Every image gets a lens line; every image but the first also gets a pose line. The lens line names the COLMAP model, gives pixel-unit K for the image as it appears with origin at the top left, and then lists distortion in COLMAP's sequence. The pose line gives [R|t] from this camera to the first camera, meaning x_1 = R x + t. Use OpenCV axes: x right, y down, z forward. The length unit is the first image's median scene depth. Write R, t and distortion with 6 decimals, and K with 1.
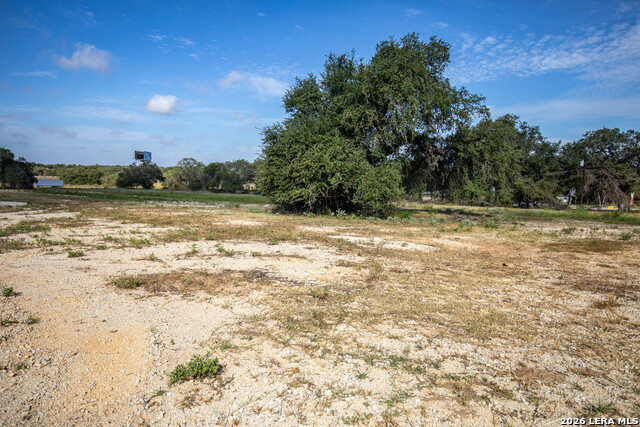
lens RADIAL K [[389.3, 0, 313.1], [0, 389.3, 201.9], [0, 0, 1]] dist [-0.003261, -0.004121]
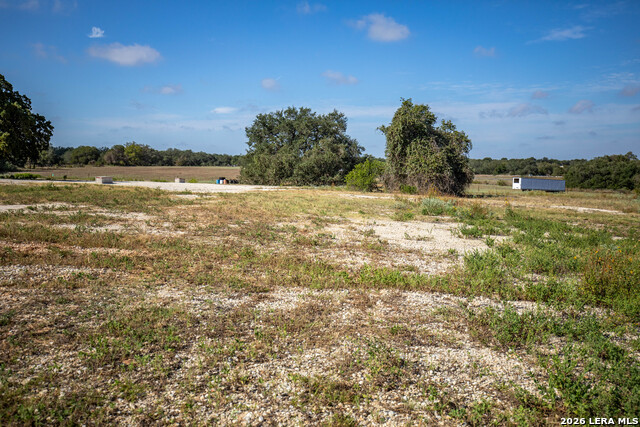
lens RADIAL K [[601.8, 0, 324.2], [0, 601.8, 218.4], [0, 0, 1]] dist [0.034494, 0.000000]
pose [[0.564904, 0.057873, -0.823124, -0.292288], [-0.055783, 0.997934, 0.031880, -0.021404], [0.823269, 0.027907, 0.566965, 0.568364]]
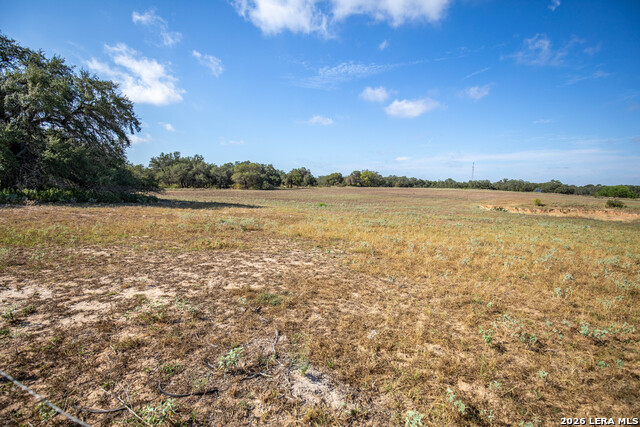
lens RADIAL K [[317.0, 0, 321.3], [0, 317.0, 209.9], [0, 0, 1]] dist [-0.033722, 0.007814]
pose [[0.164503, 0.058622, -0.984633, -1.757741], [-0.086582, 0.995237, 0.044788, -0.063350], [0.982569, 0.077884, 0.168795, 0.976664]]
